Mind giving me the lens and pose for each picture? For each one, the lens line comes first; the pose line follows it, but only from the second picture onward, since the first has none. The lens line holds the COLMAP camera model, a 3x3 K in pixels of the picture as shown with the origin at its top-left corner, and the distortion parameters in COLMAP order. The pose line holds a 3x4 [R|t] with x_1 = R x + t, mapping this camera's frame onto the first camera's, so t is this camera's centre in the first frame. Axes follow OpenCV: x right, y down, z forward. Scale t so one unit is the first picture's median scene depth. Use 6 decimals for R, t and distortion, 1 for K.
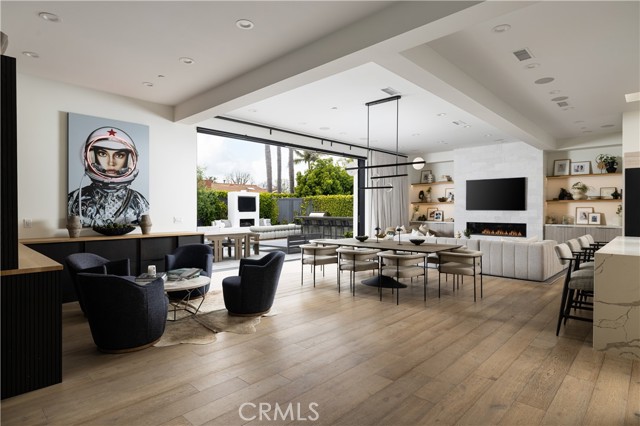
lens RADIAL K [[351.0, 0, 320.5], [0, 351.0, 209.5], [0, 0, 1]] dist [0.007290, -0.005016]
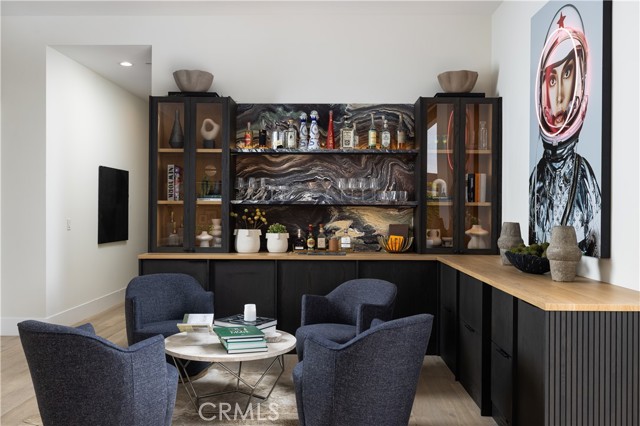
lens RADIAL K [[582.1, 0, 321.9], [0, 582.1, 209.2], [0, 0, 1]] dist [-0.000950, 0.000000]
pose [[-0.738430, -0.001698, -0.674328, 0.058064], [-0.003743, 0.999992, 0.001580, -0.001252], [0.674320, 0.003691, -0.738430, 1.164794]]
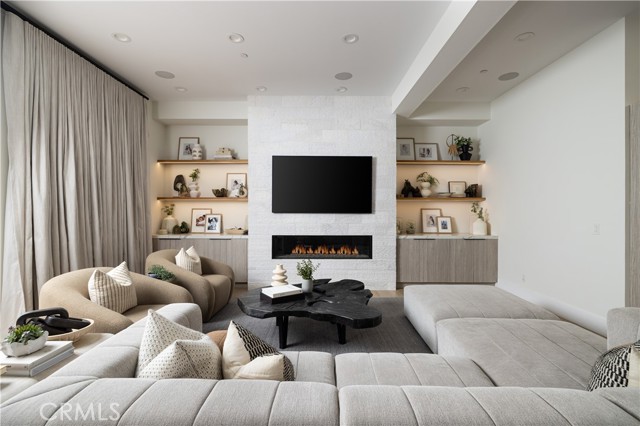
lens RADIAL K [[284.4, 0, 320.1], [0, 284.4, 212.7], [0, 0, 1]] dist [-0.009209, -0.000805]
pose [[0.726505, -0.001151, 0.687160, 0.295046], [-0.001045, 0.999996, 0.002779, 0.000597], [-0.687160, -0.002737, 0.726501, 1.082049]]
